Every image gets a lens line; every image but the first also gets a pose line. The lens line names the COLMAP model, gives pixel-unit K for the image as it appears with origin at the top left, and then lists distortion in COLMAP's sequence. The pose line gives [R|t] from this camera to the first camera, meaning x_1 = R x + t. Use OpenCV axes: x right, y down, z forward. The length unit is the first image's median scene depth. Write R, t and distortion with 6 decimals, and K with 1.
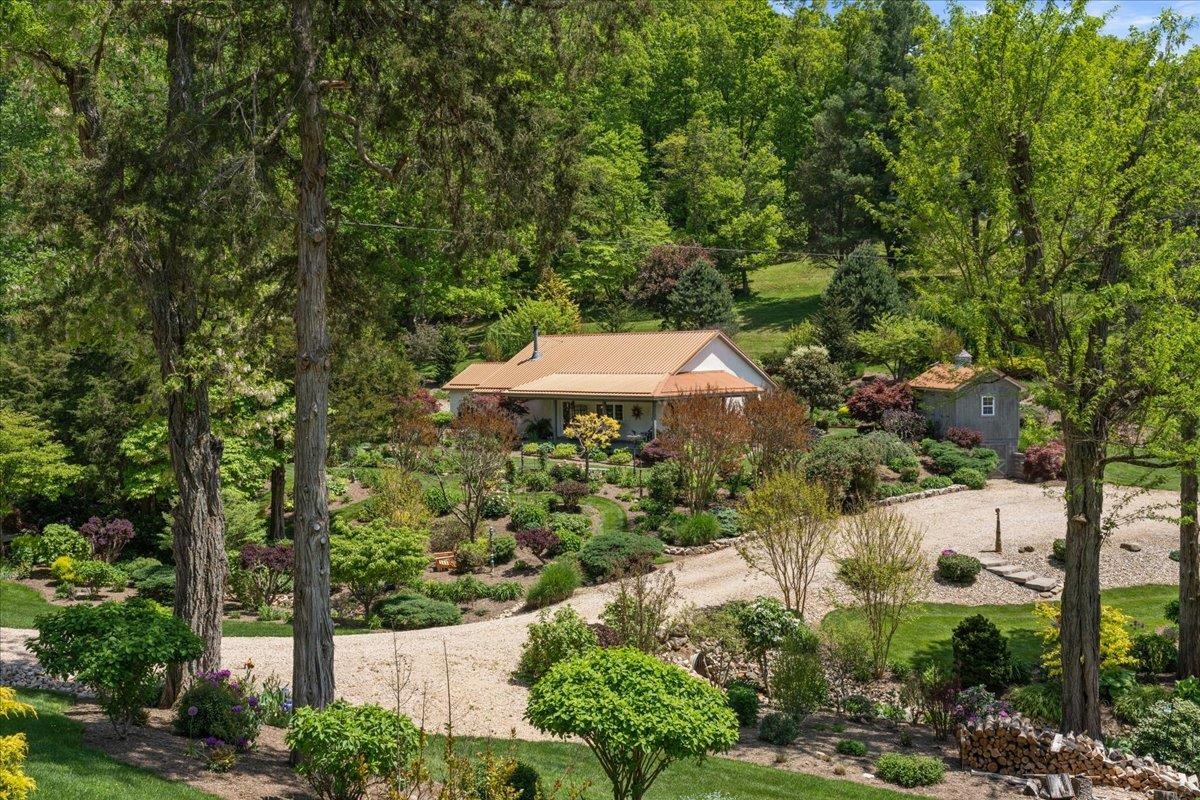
lens RADIAL K [[1211.4, 0, 600.0], [0, 1211.4, 400.0], [0, 0, 1]] dist [0.010549, 0.001696]
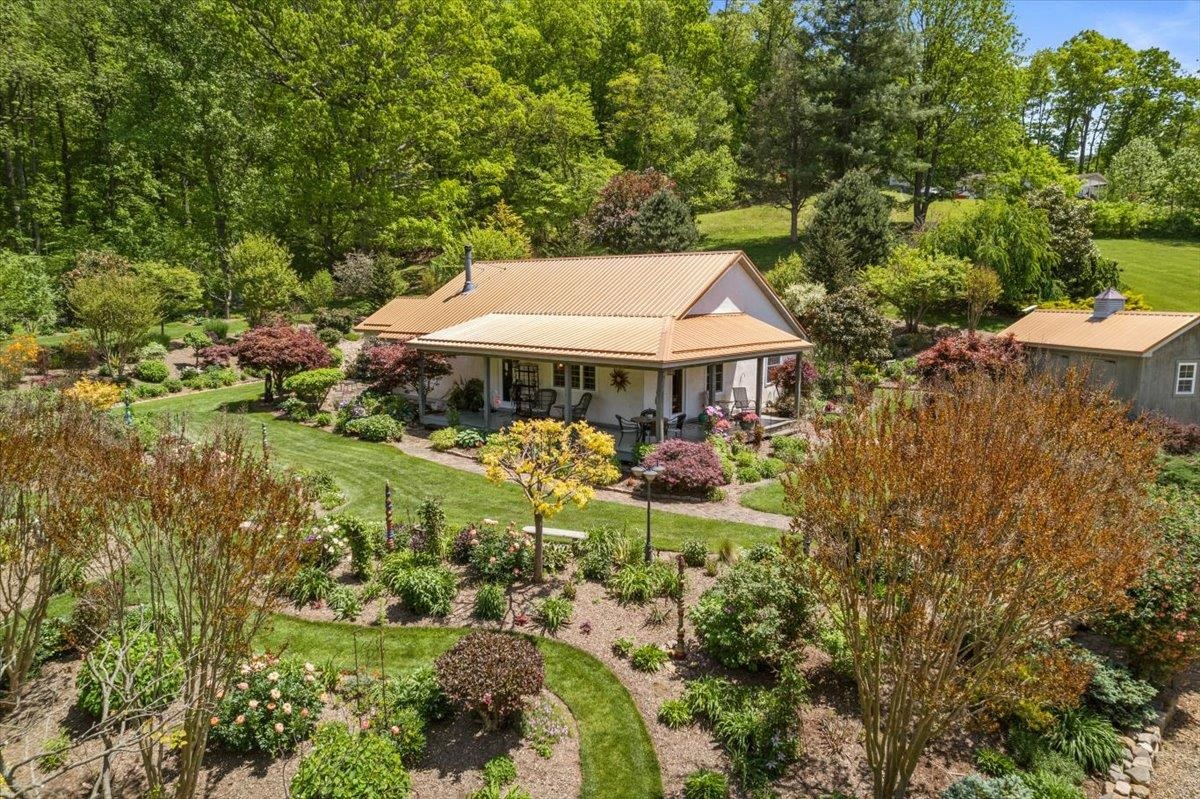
lens RADIAL K [[949.3, 0, 600.0], [0, 949.3, 399.5], [0, 0, 1]] dist [-0.032615, 0.002059]
pose [[0.998388, 0.009866, 0.055889, -0.003459], [-0.013883, 0.997312, 0.071949, -0.007895], [-0.055029, -0.072609, 0.995841, 0.283310]]
